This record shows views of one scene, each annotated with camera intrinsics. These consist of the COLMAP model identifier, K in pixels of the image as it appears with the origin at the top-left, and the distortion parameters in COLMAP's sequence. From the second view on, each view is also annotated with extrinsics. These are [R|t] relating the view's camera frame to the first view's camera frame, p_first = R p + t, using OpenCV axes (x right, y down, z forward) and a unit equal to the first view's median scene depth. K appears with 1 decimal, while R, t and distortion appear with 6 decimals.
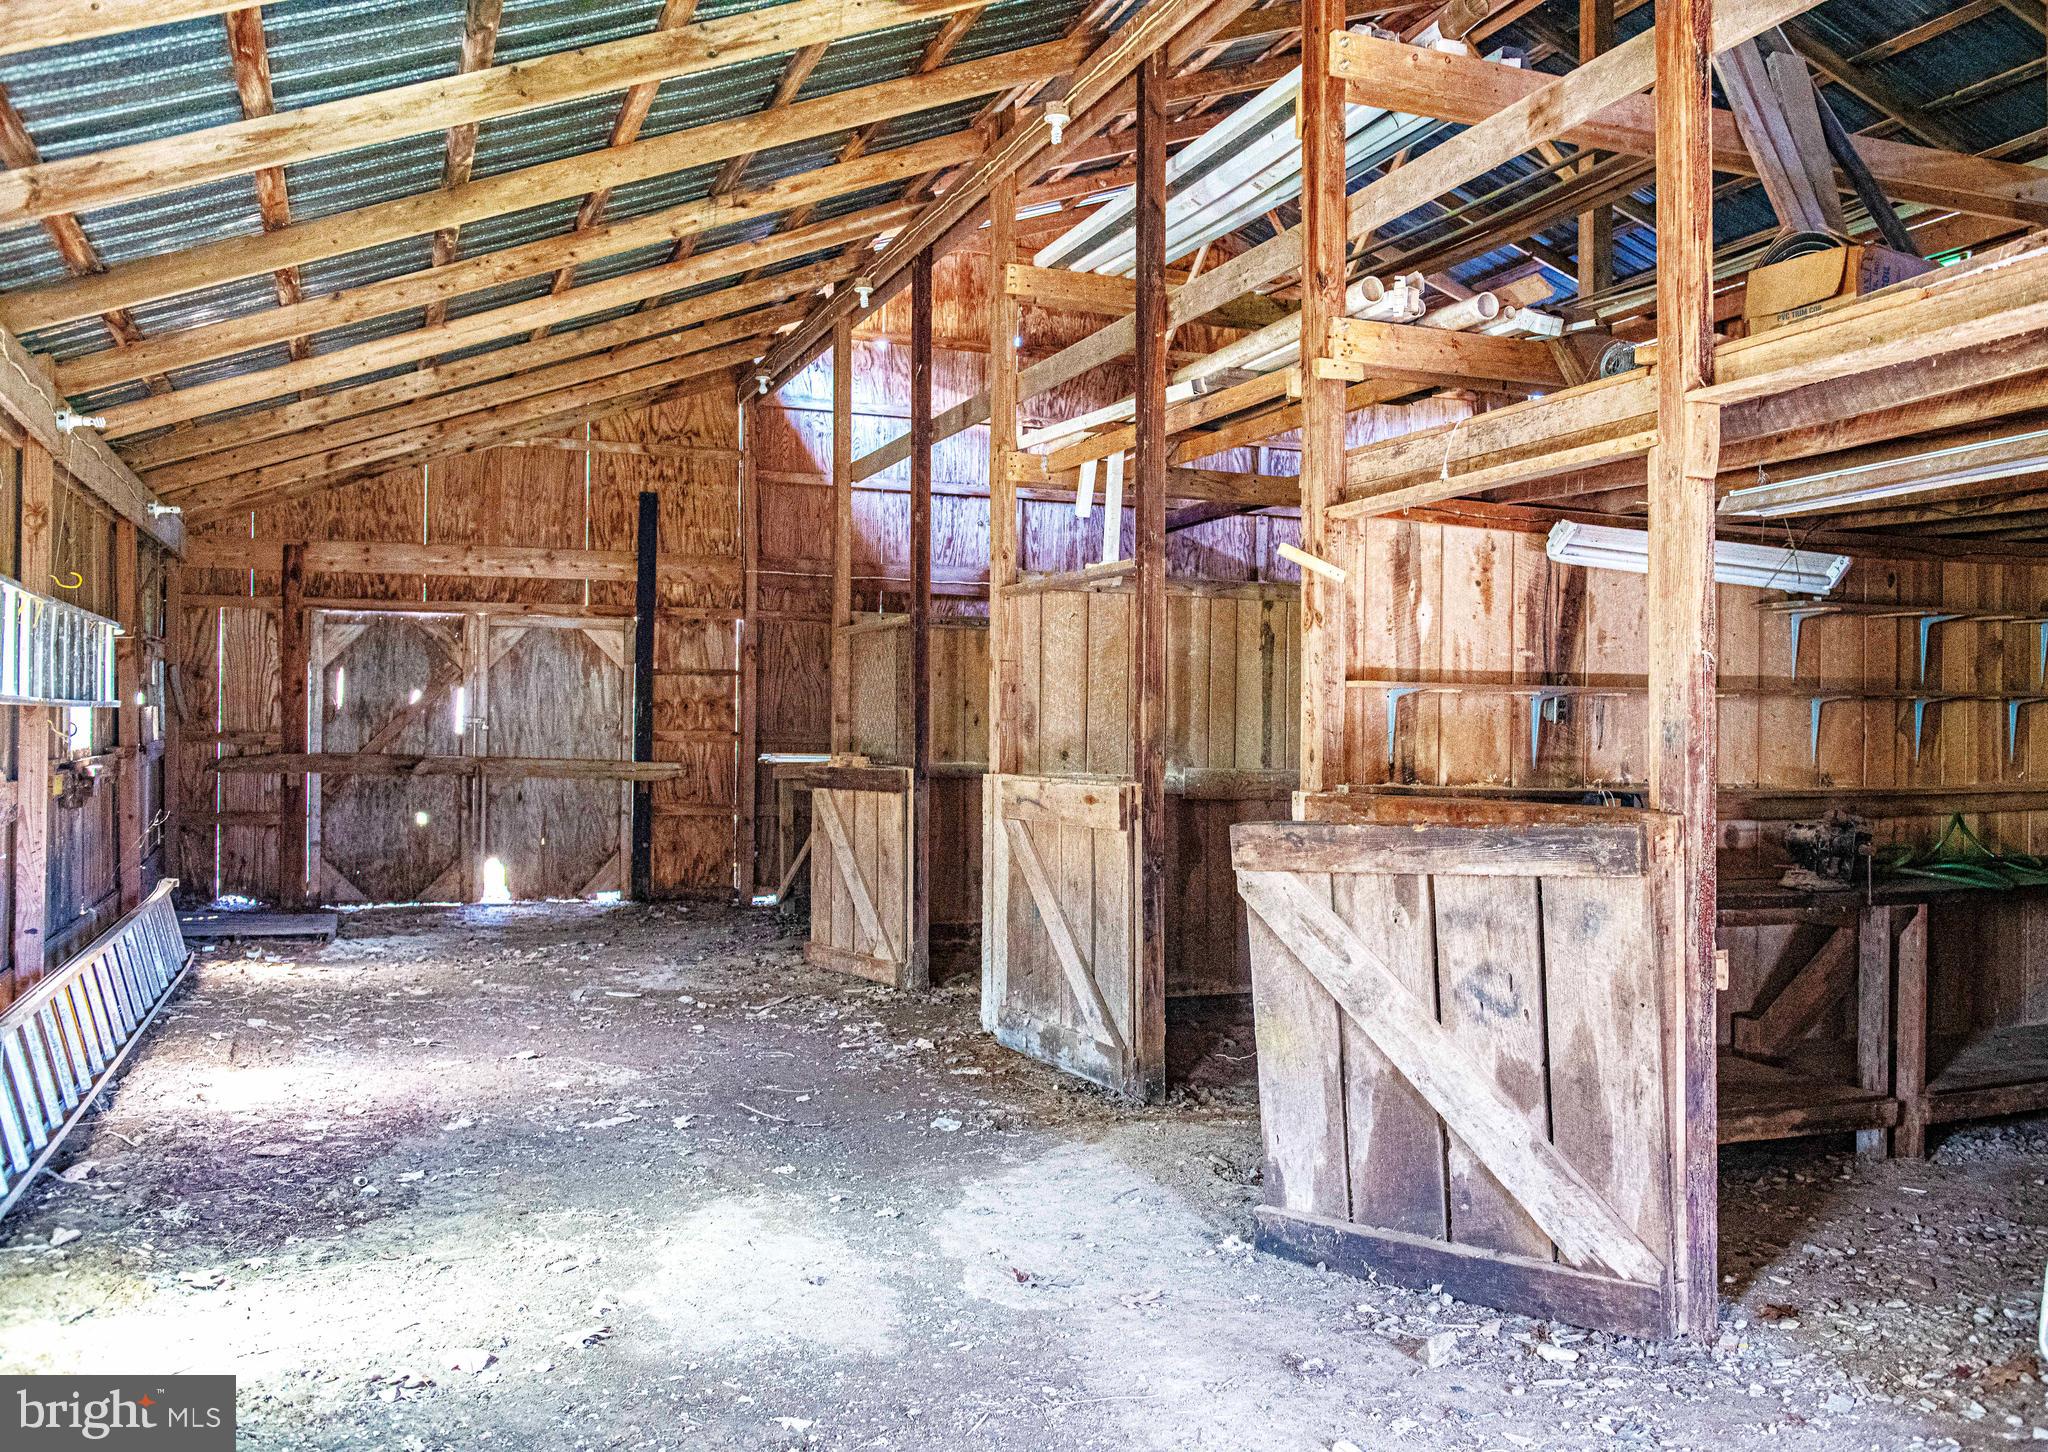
lens RADIAL K [[1510.2, 0, 1027.0], [0, 1510.2, 719.9], [0, 0, 1]] dist [-0.005865, 0.000470]
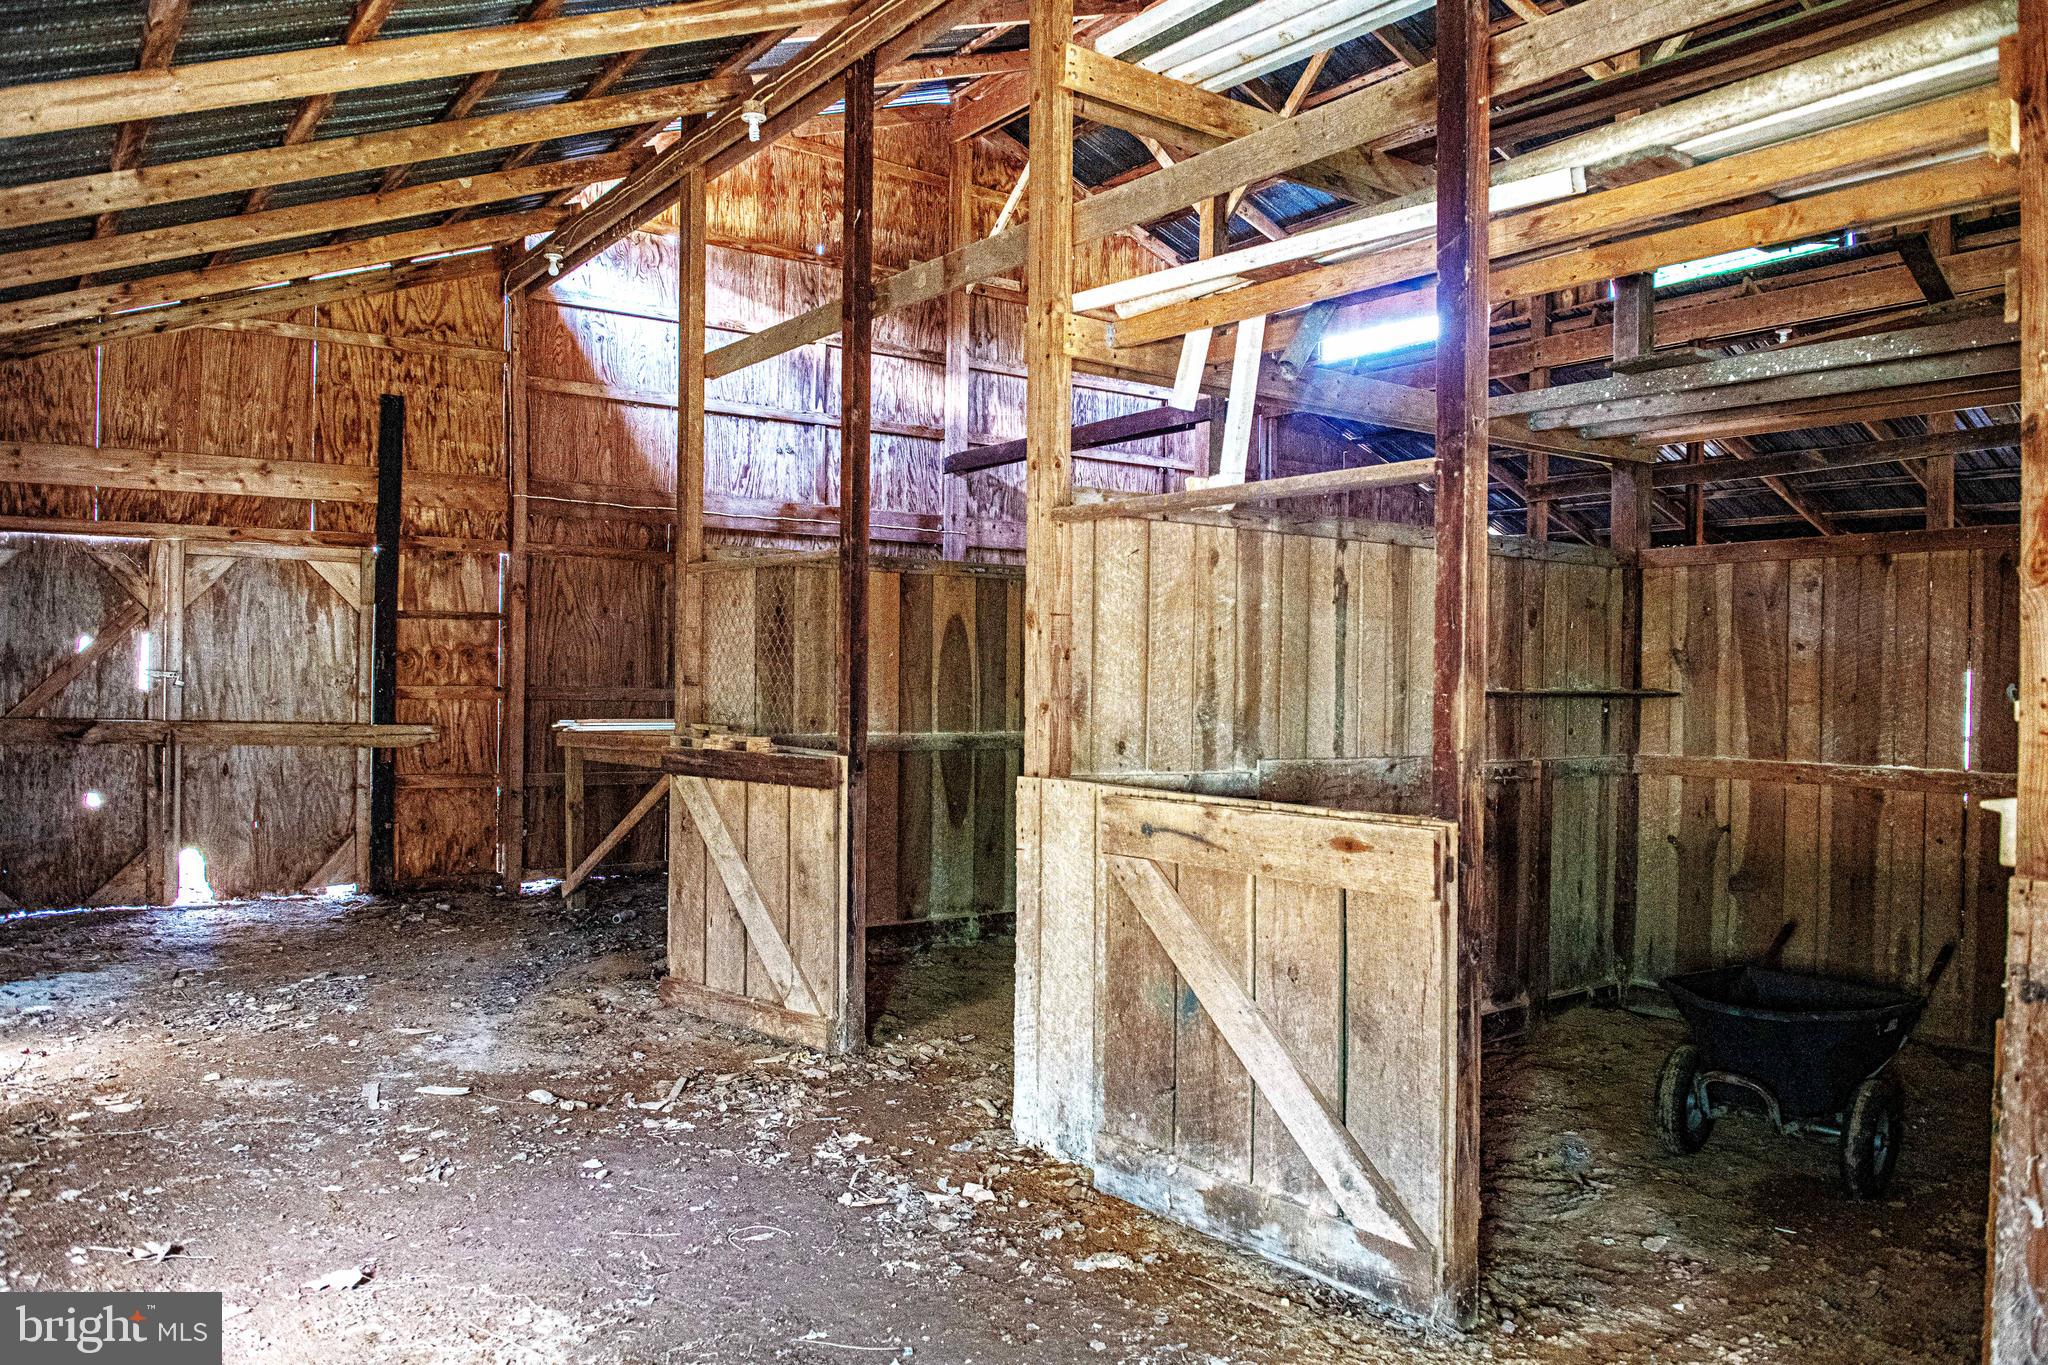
lens RADIAL K [[1410.9, 0, 1024.0], [0, 1410.9, 681.9], [0, 0, 1]] dist [-0.041242, -0.002679]
pose [[0.974652, 0.002924, 0.223706, -0.094631], [-0.006404, 0.999869, 0.014832, -0.009603], [-0.223633, -0.015889, 0.974544, 0.201676]]
